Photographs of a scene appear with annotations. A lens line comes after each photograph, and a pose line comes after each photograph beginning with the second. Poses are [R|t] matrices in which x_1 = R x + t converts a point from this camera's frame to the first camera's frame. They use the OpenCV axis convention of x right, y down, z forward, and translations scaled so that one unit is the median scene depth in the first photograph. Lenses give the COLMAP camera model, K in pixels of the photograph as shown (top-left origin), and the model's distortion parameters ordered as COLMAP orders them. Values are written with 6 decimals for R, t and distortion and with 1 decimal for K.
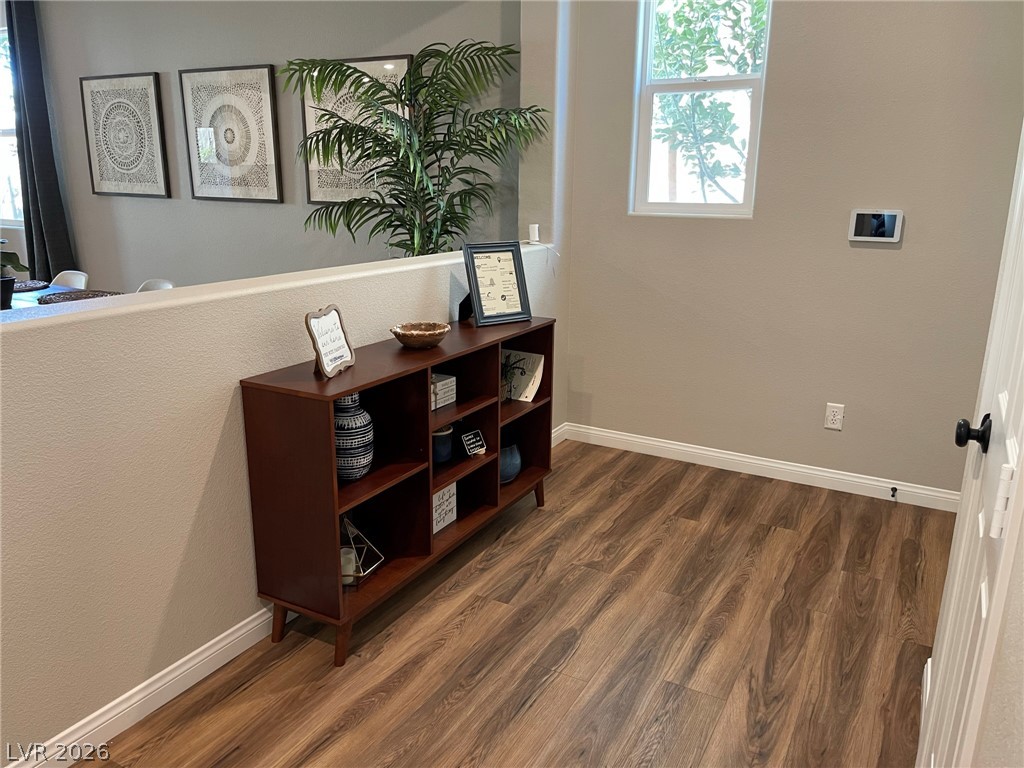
lens RADIAL K [[772.7, 0, 512.0], [0, 772.7, 383.4], [0, 0, 1]] dist [0.052002, -0.070161]
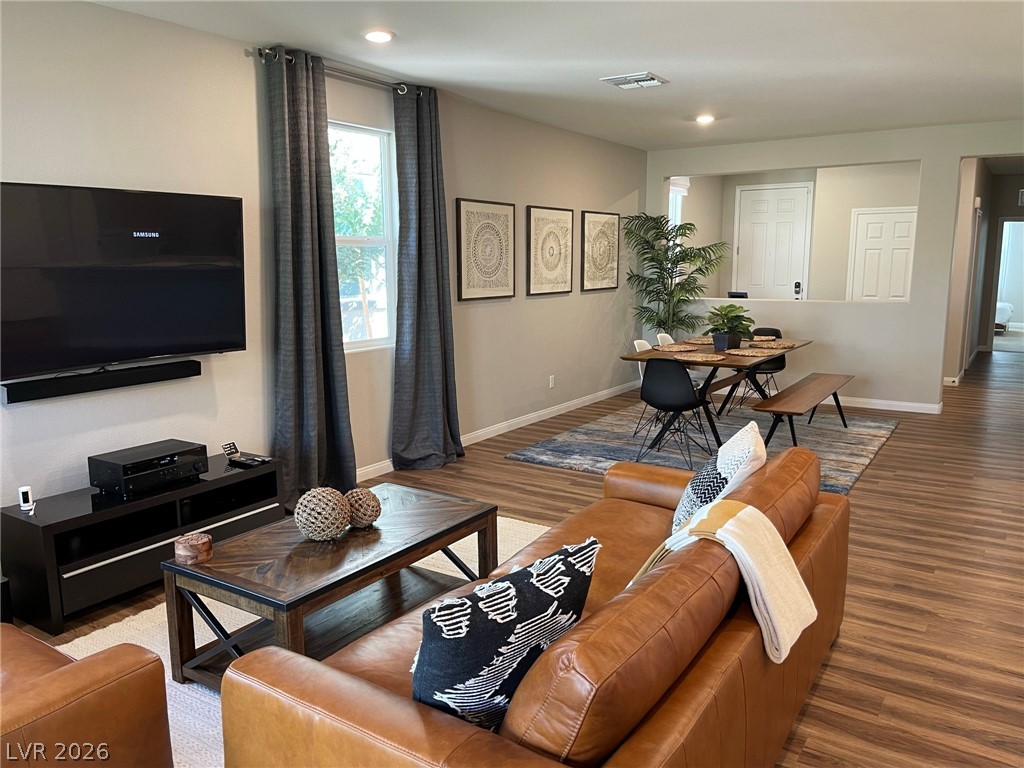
lens RADIAL K [[772.7, 0, 510.9], [0, 772.7, 384.6], [0, 0, 1]] dist [0.052002, -0.070161]
pose [[0.087829, -0.163953, 0.982551, -1.719590], [0.280583, 0.950497, 0.133523, -0.275453], [-0.955803, 0.263960, 0.129483, 0.884847]]
